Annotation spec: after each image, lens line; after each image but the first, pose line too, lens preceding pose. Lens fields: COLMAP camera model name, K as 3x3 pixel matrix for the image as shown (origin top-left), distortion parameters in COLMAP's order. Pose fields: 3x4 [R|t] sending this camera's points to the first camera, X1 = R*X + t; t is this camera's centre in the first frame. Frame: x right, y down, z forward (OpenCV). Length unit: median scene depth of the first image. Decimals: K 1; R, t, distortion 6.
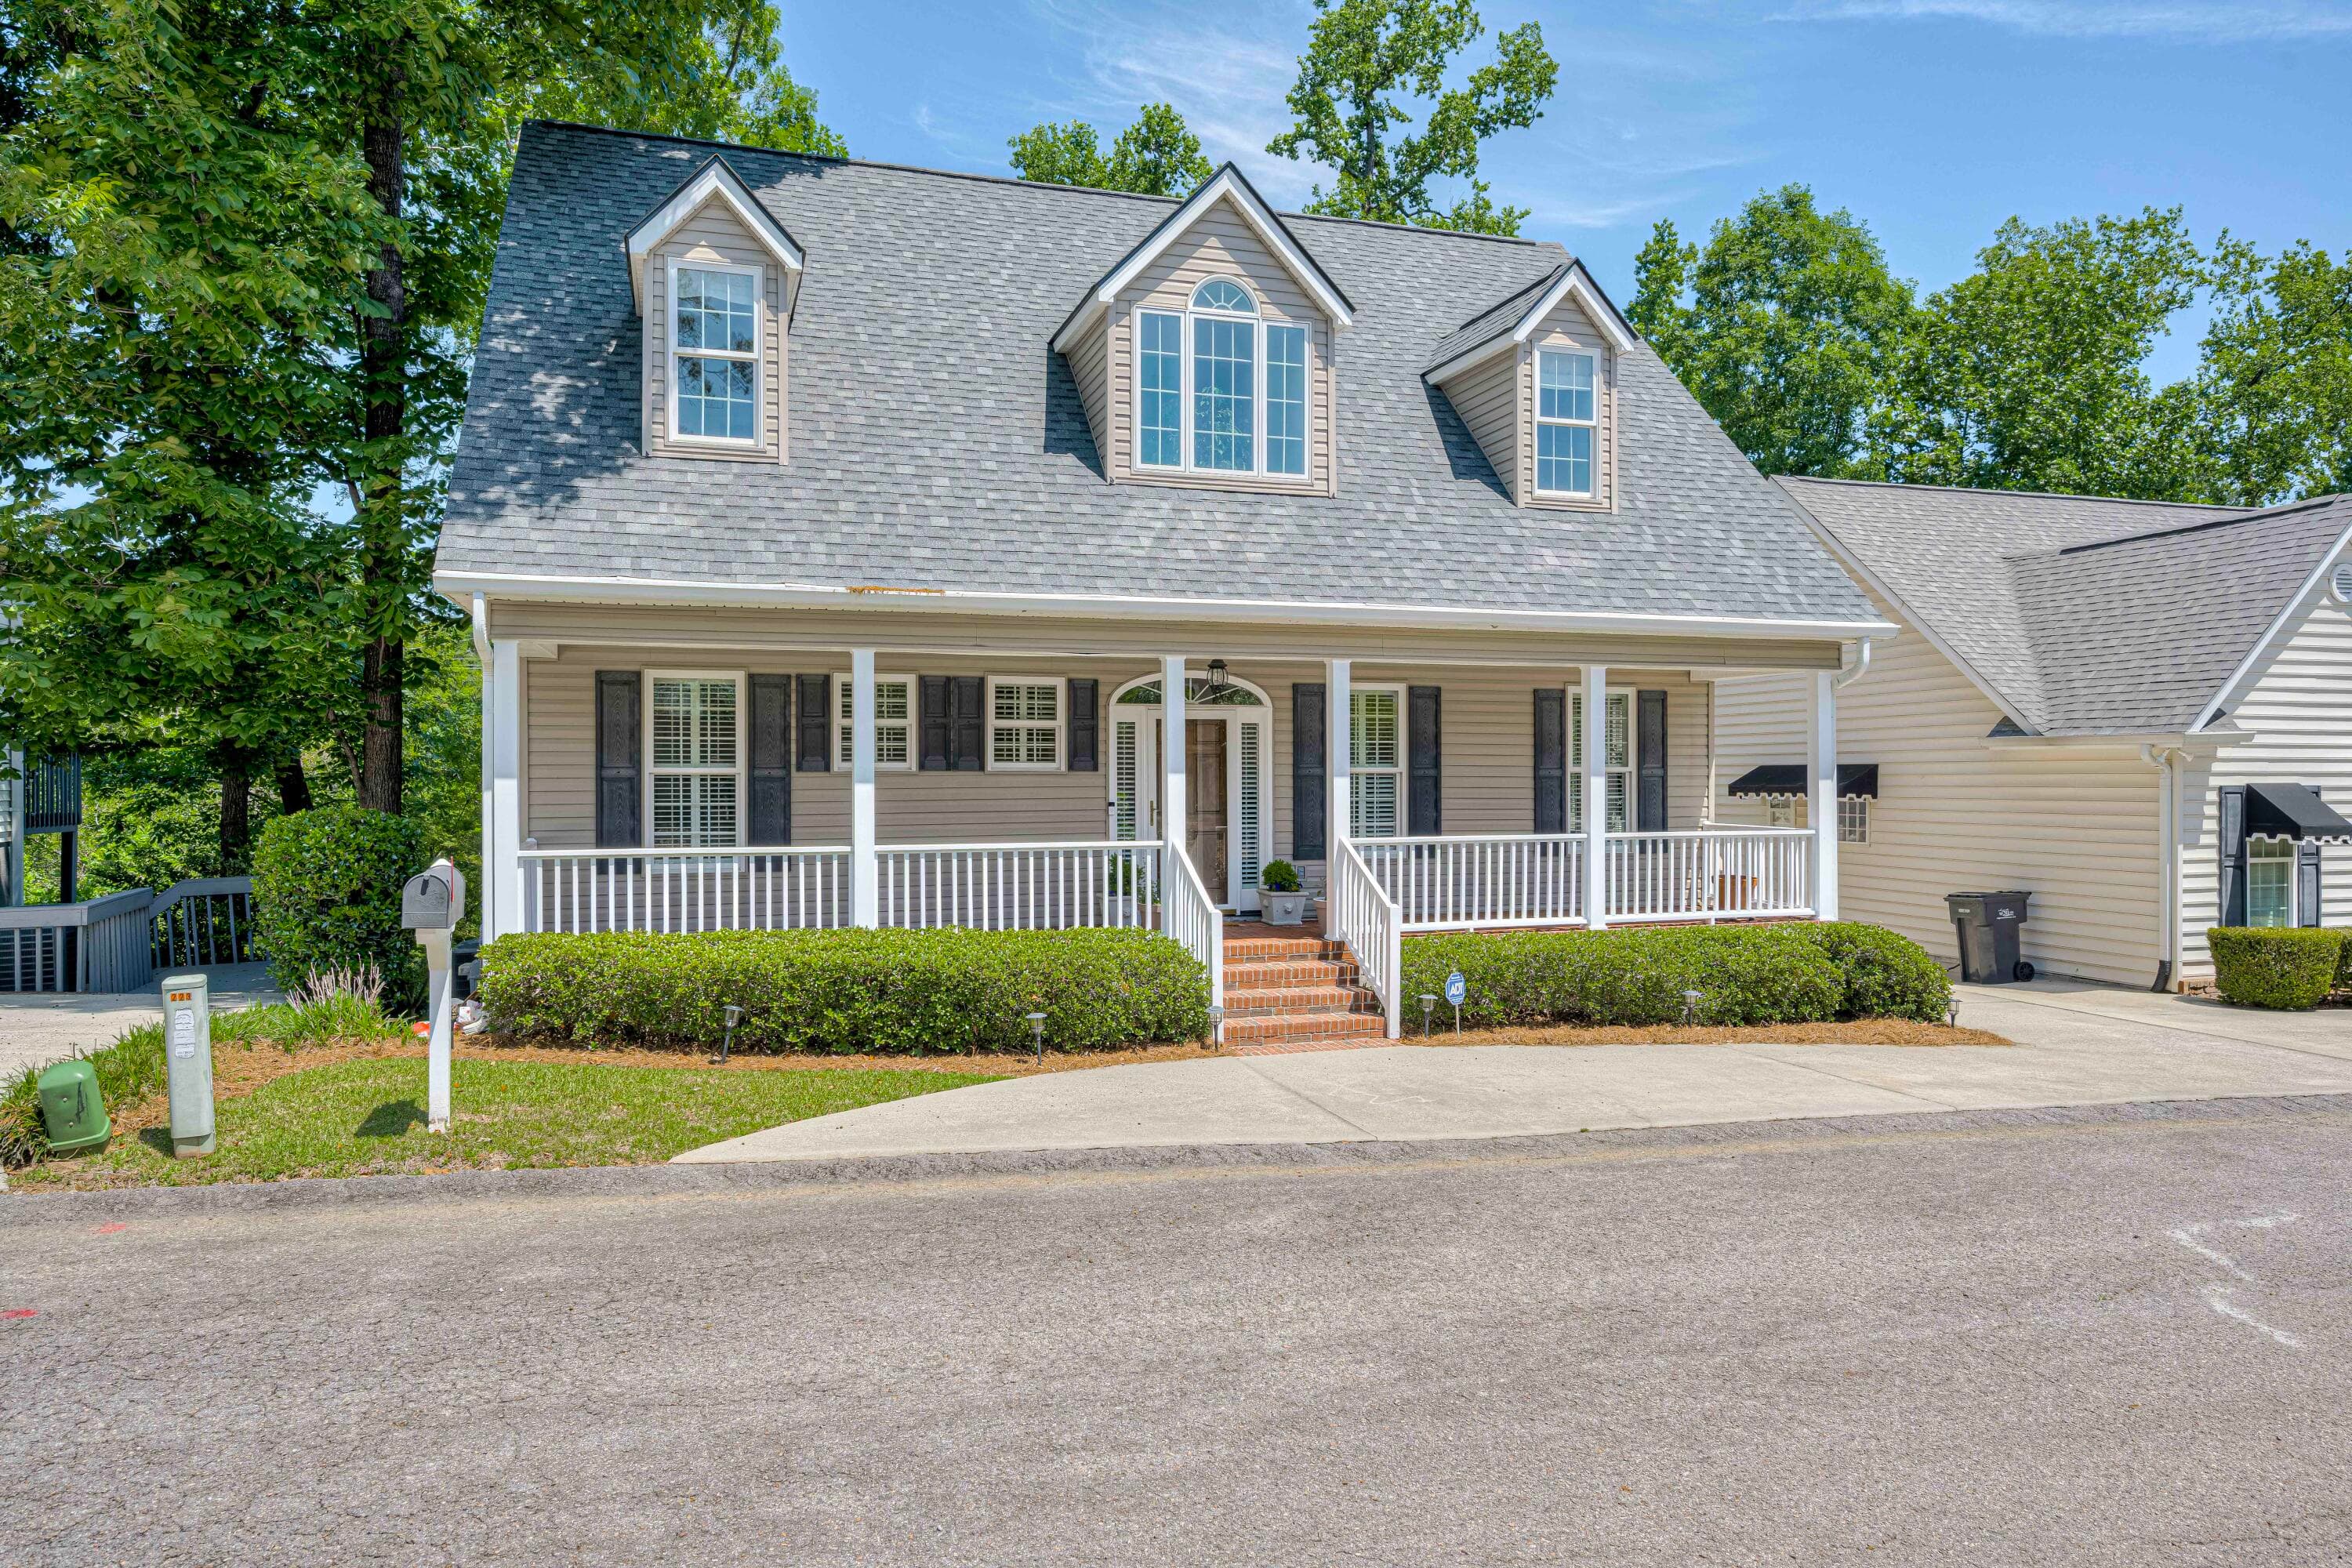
lens RADIAL K [[1488.8, 0, 1166.9], [0, 1488.8, 781.6], [0, 0, 1]] dist [-0.005306, -0.000811]
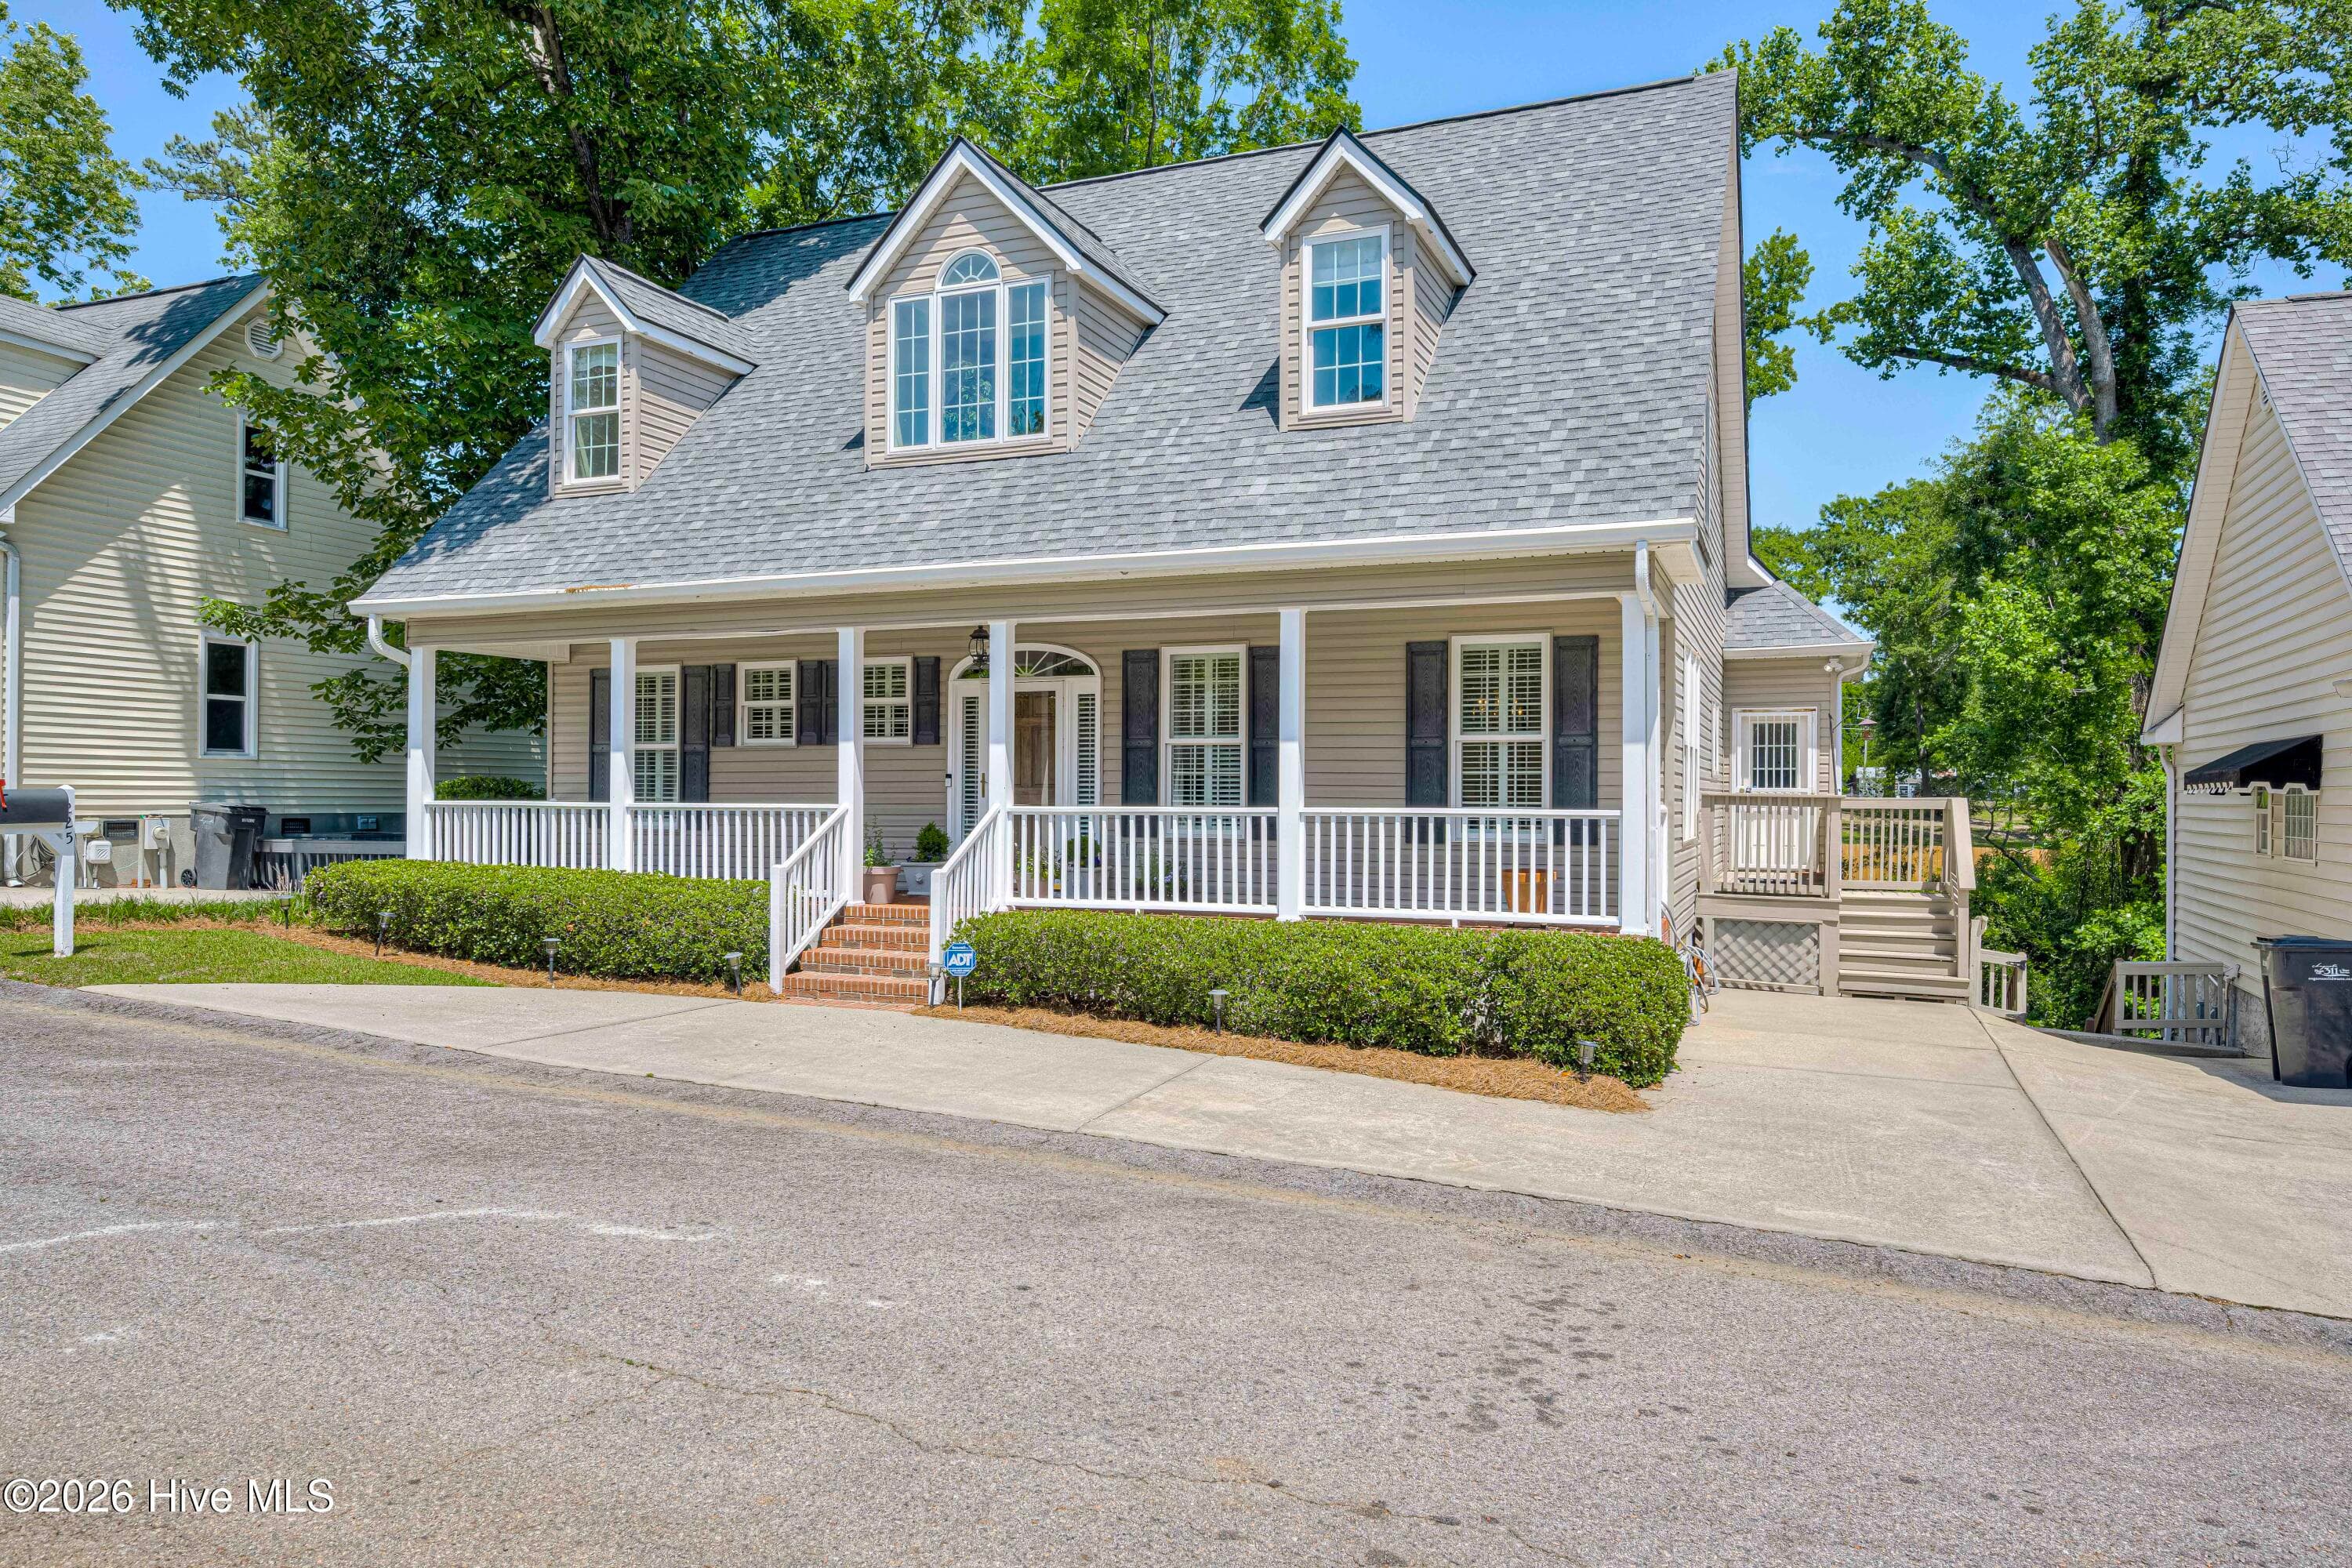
lens RADIAL K [[1531.4, 0, 1161.3], [0, 1531.4, 792.0], [0, 0, 1]] dist [-0.004839, 0.000901]
pose [[0.762432, 0.004175, -0.647054, 0.805089], [-0.009480, 0.999944, -0.004719, 0.031423], [0.646998, 0.009732, 0.762429, 0.295761]]
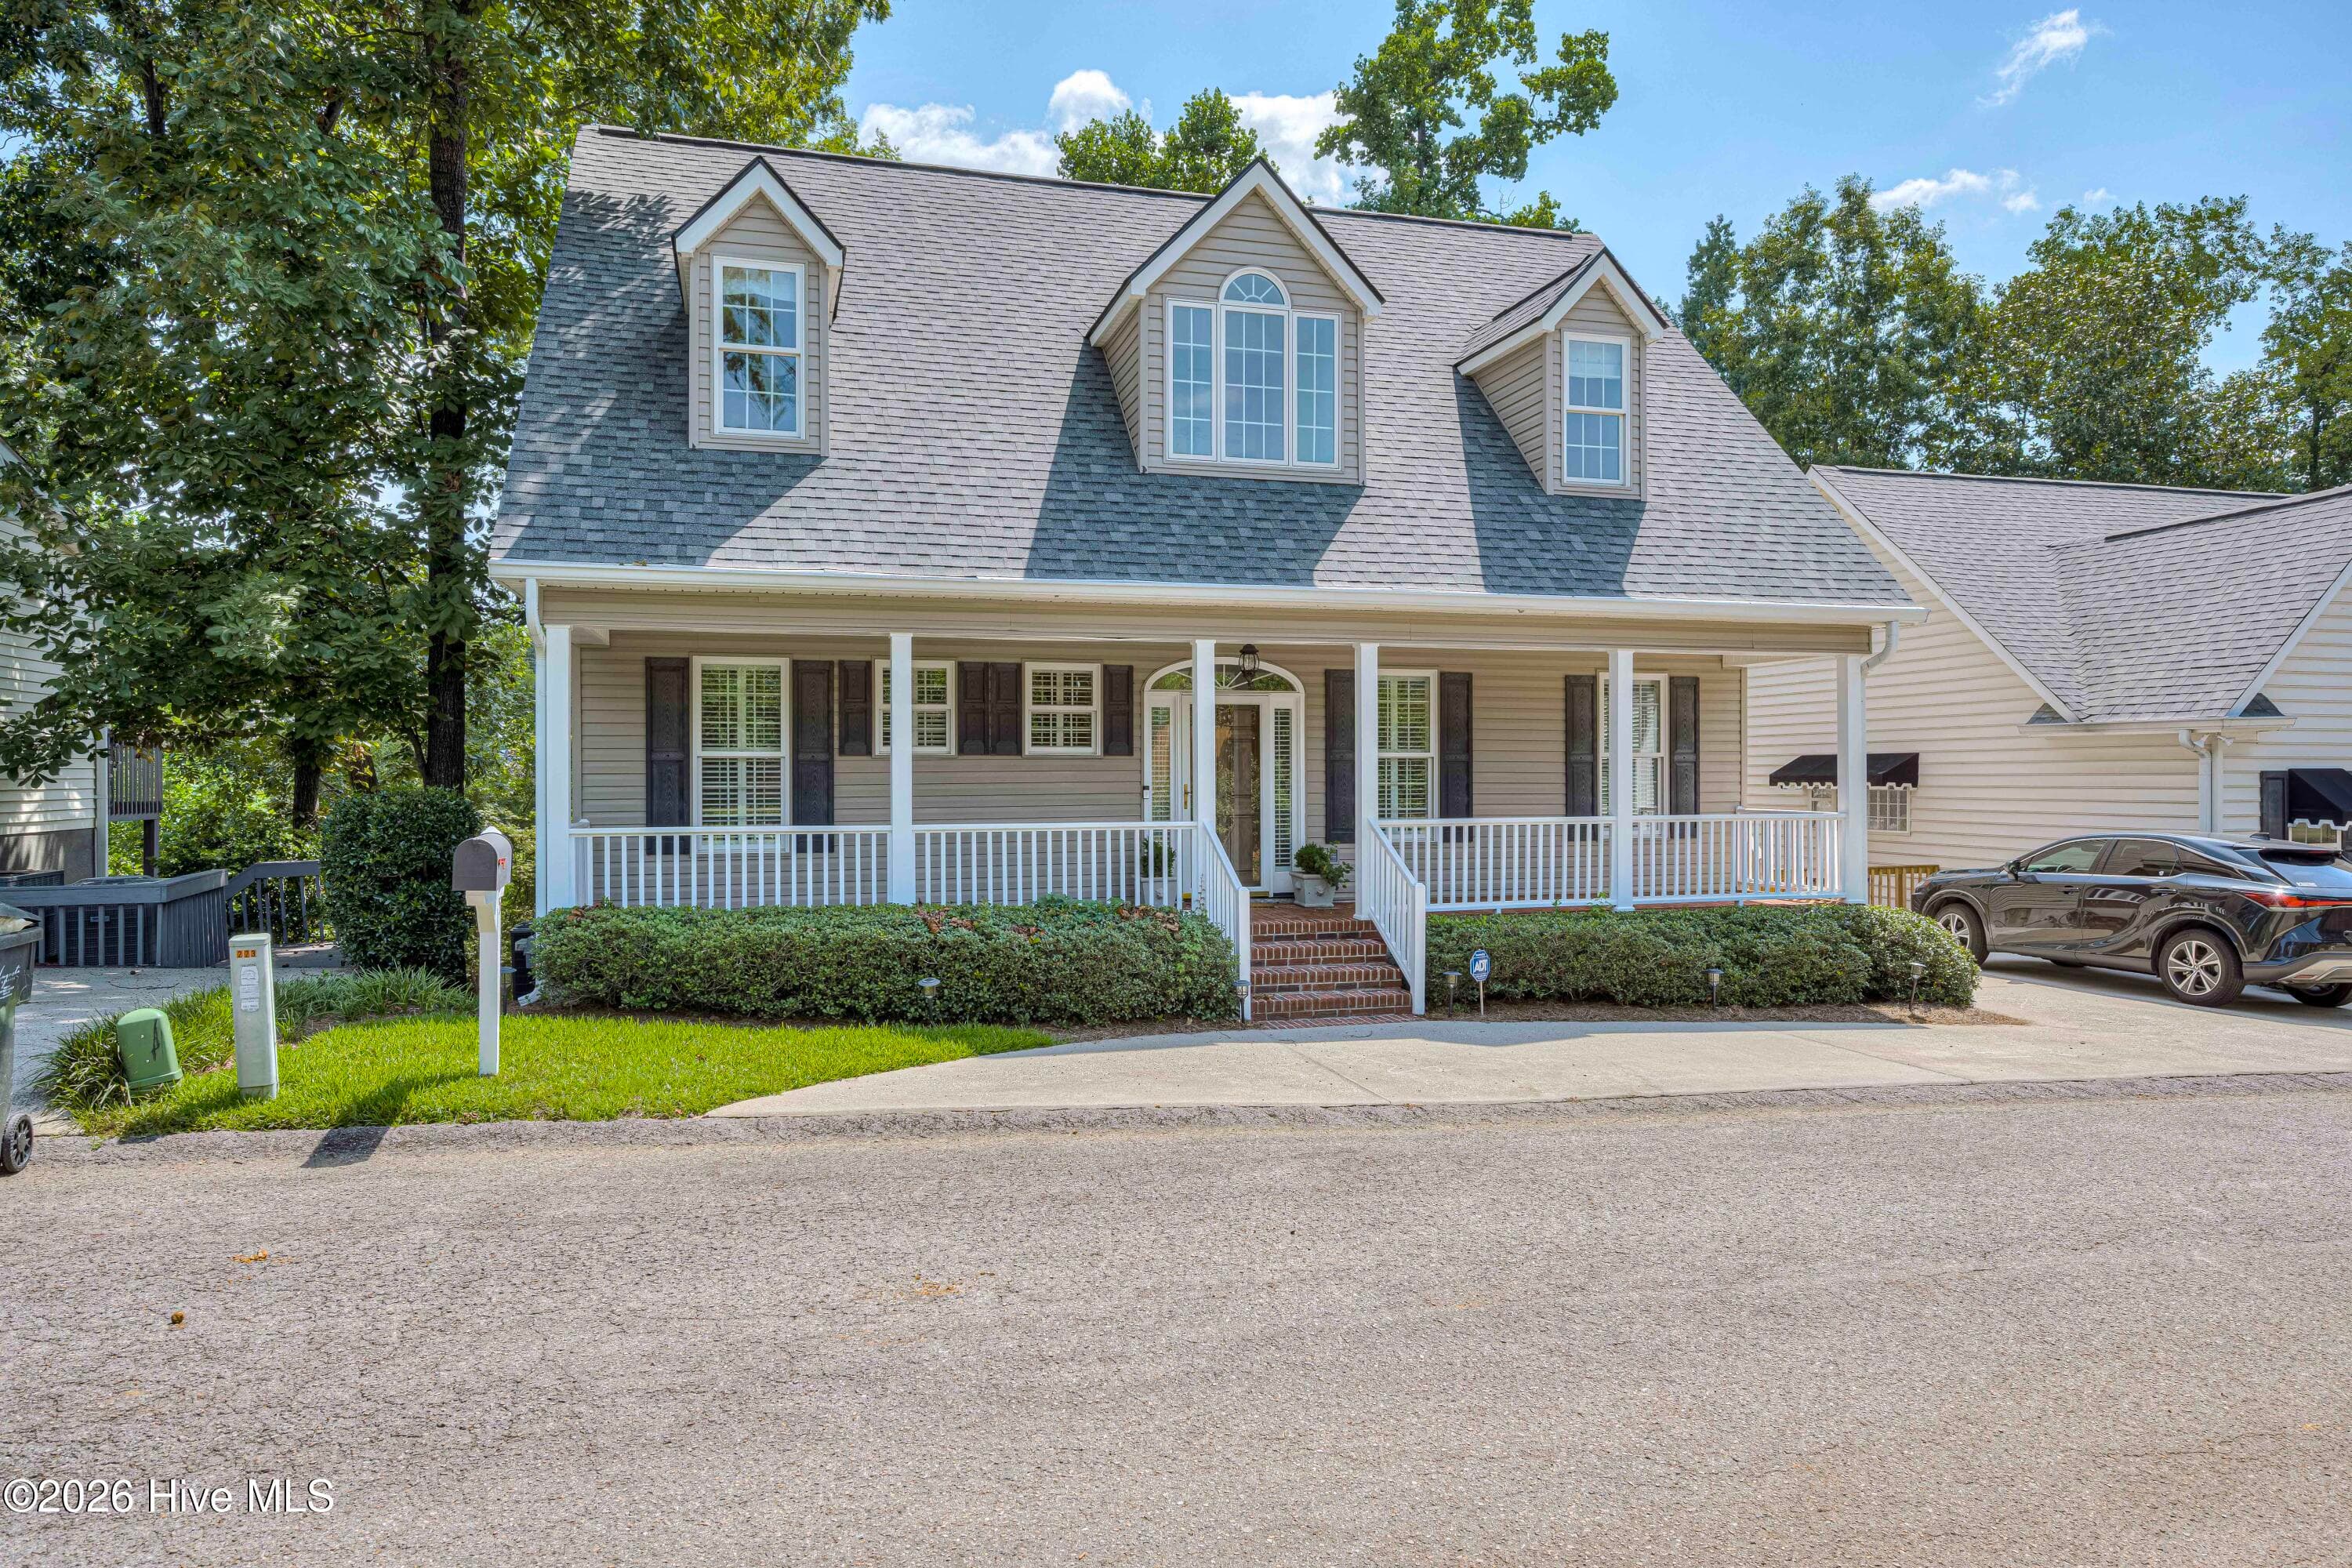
lens RADIAL K [[1481.2, 0, 1176.0], [0, 1481.2, 784.0], [0, 0, 1]] dist [-0.005024, -0.001745]
pose [[0.999489, -0.000371, -0.031952, 0.016544], [0.000422, 0.999999, 0.001590, 0.011550], [0.031952, -0.001603, 0.999488, -0.016257]]
